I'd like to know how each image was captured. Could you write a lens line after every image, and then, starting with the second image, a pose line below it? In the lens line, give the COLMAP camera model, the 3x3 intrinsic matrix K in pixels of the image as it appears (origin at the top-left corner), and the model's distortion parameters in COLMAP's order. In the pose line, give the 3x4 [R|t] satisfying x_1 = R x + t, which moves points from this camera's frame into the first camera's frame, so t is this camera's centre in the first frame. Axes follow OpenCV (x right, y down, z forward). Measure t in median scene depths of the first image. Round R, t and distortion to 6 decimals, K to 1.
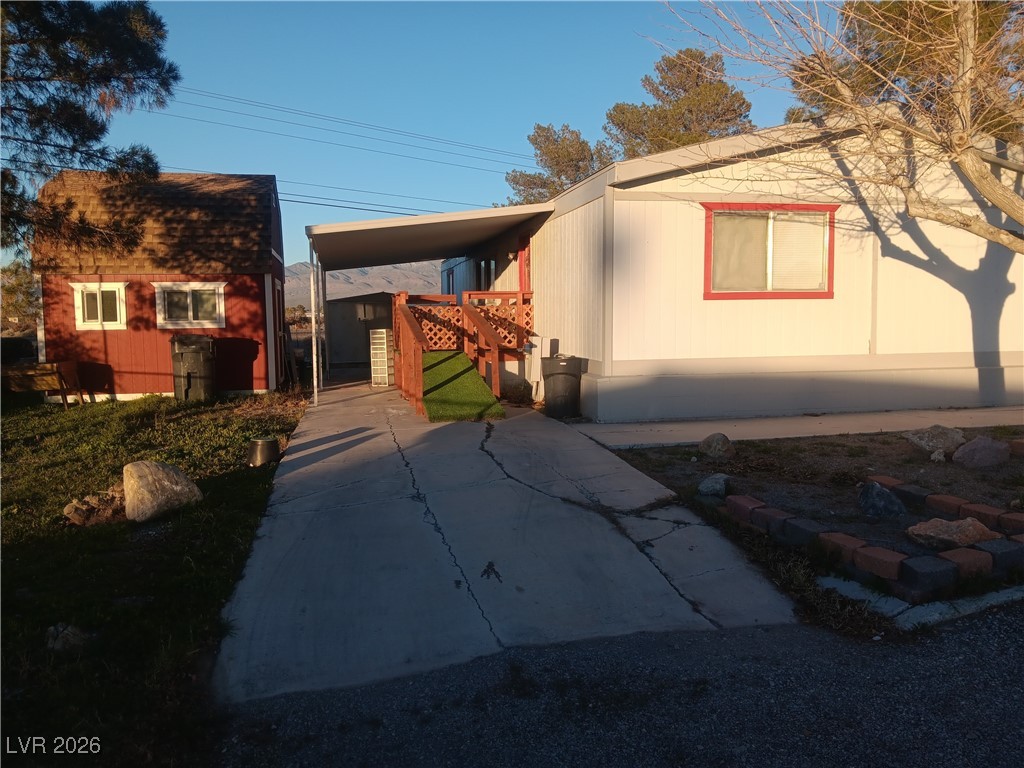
lens RADIAL K [[798.6, 0, 509.8], [0, 798.6, 360.8], [0, 0, 1]] dist [0.030027, -0.077757]
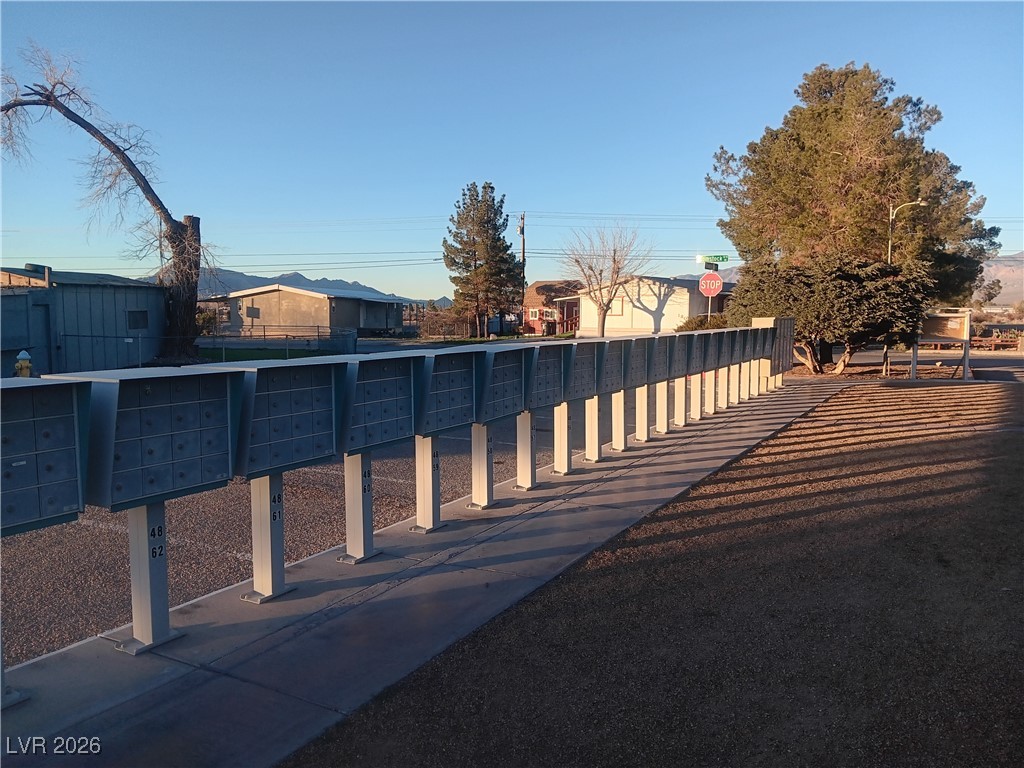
lens RADIAL K [[798.6, 0, 511.3], [0, 798.6, 388.5], [0, 0, 1]] dist [0.030027, -0.077757]
pose [[0.672743, 0.087023, -0.734741, 2.670610], [-0.059069, 0.996206, 0.063906, 0.065120], [0.737514, 0.000408, 0.675331, -2.068263]]
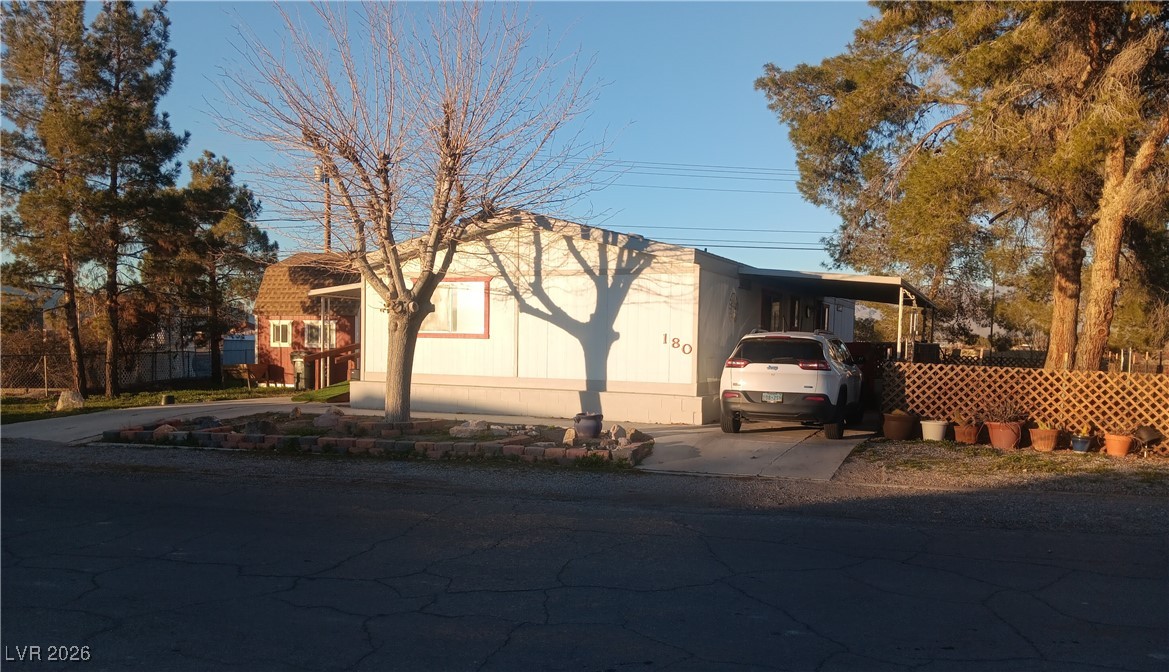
lens RADIAL K [[906.7, 0, 604.3], [0, 906.7, 388.9], [0, 0, 1]] dist [0.027816, -0.042816]
pose [[0.810720, 0.057832, -0.582571, 1.216187], [-0.065051, 0.997846, 0.008530, -0.010396], [0.581809, 0.030981, 0.812735, -0.204656]]
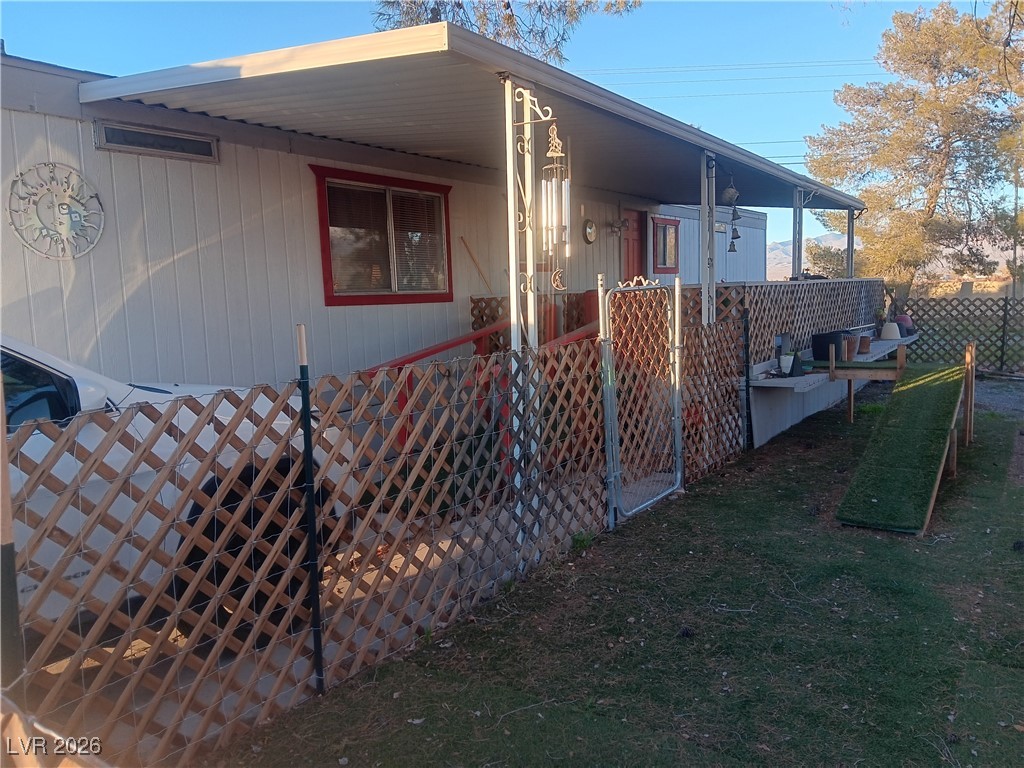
lens RADIAL K [[798.6, 0, 517.6], [0, 798.6, 385.8], [0, 0, 1]] dist [0.030027, -0.077757]
pose [[0.700206, 0.070571, -0.710444, 1.026648], [-0.020252, 0.996666, 0.079042, -0.078904], [0.713653, -0.040958, 0.699301, 0.858414]]
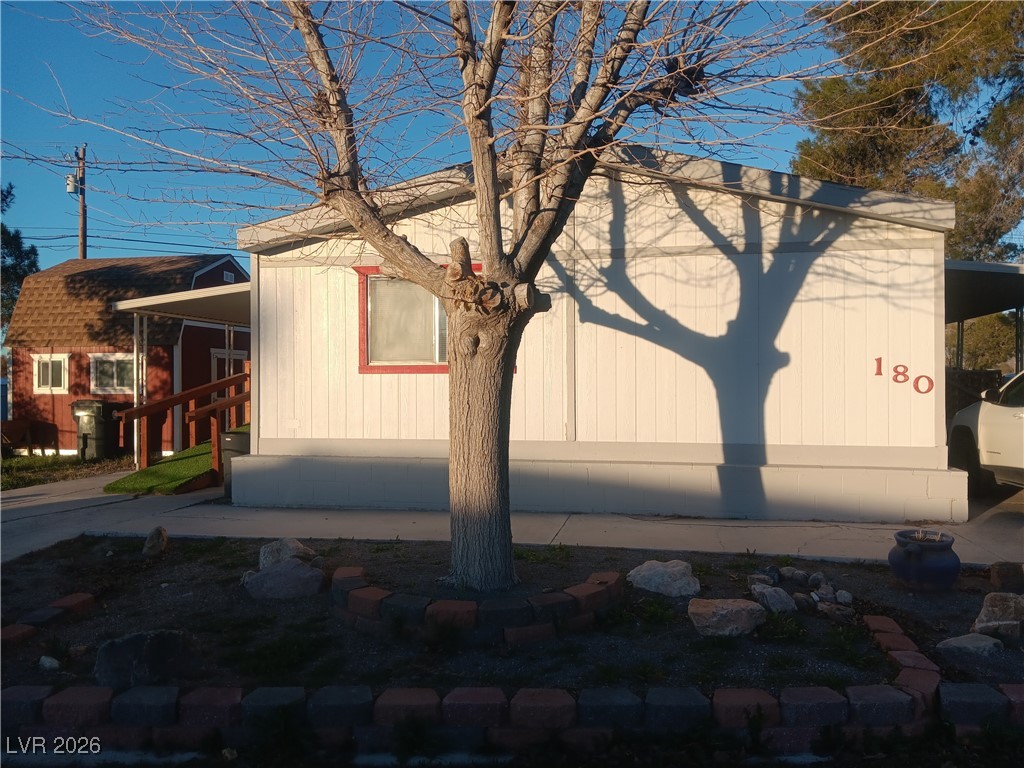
lens RADIAL K [[798.6, 0, 508.0], [0, 798.6, 375.6], [0, 0, 1]] dist [0.030027, -0.077757]
pose [[0.922652, 0.007169, -0.385568, 0.548674], [-0.029355, 0.998232, -0.051684, -0.024537], [0.384515, 0.059004, 0.921231, 0.174707]]
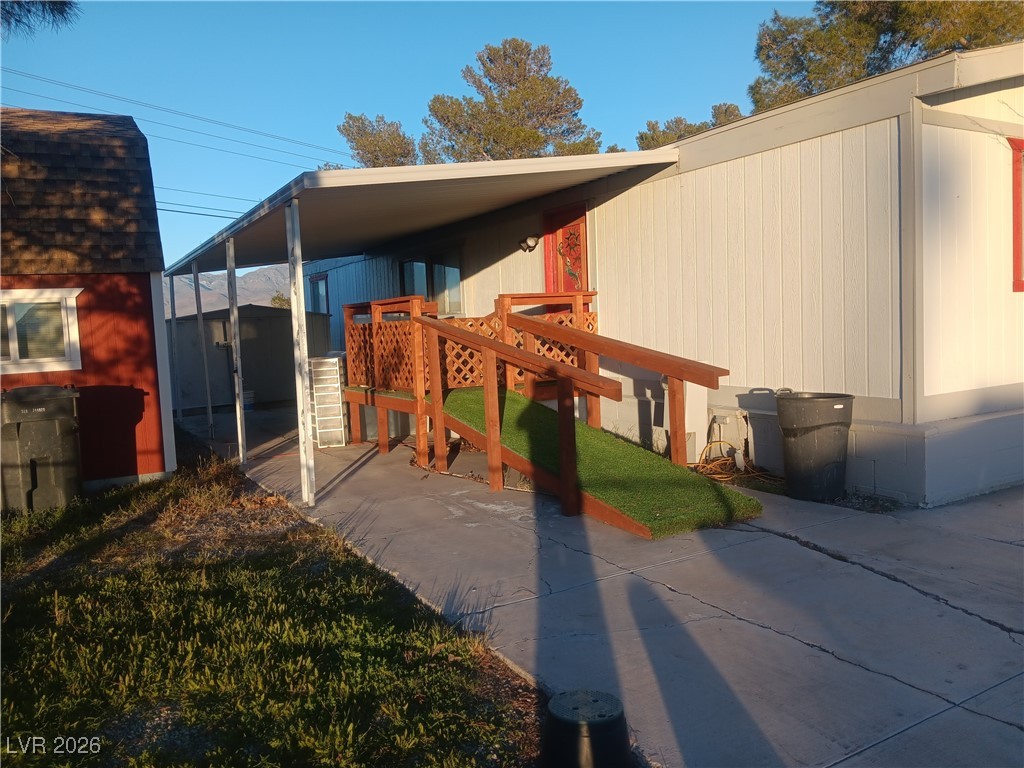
lens RADIAL K [[798.6, 0, 497.8], [0, 798.6, 356.5], [0, 0, 1]] dist [0.030027, -0.077757]
pose [[0.955091, -0.043414, 0.293115, -0.245314], [0.050101, 0.998626, -0.015341, -0.026601], [-0.292047, 0.029338, 0.955954, 0.383347]]
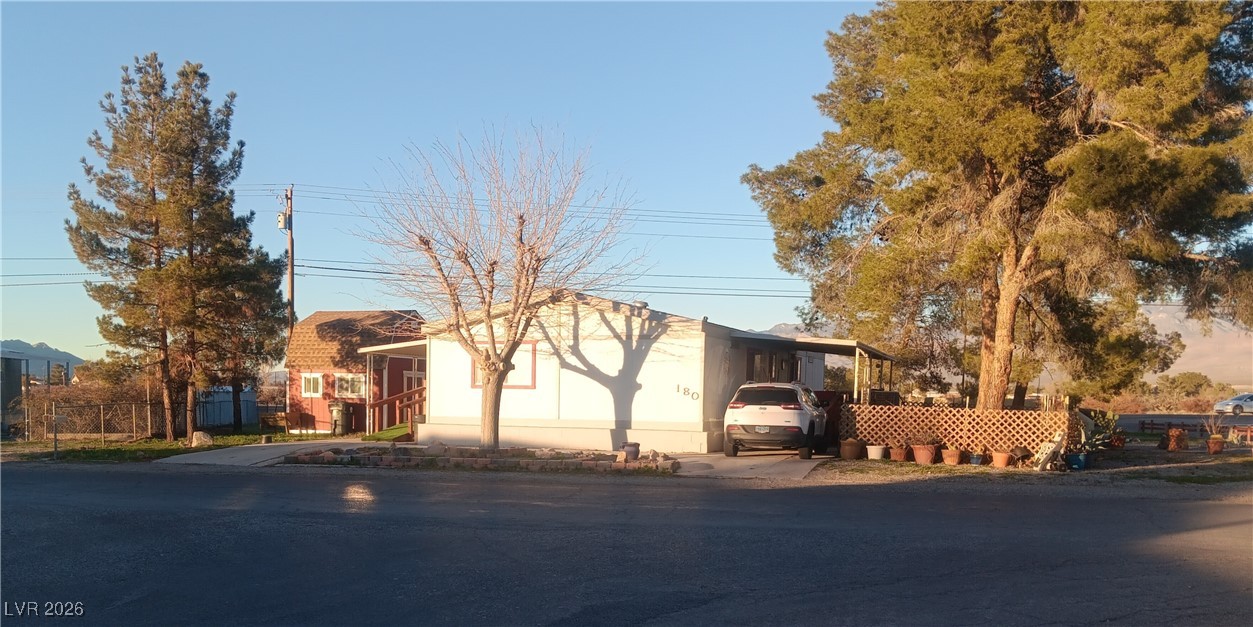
lens RADIAL K [[1112.4, 0, 554.7], [0, 1112.4, 471.3], [0, 0, 1]] dist [0.077300, -0.036585]
pose [[0.826670, 0.063832, -0.559055, 1.498685], [-0.060117, 0.997877, 0.025042, 0.037043], [0.559467, 0.012907, 0.828752, -0.917346]]
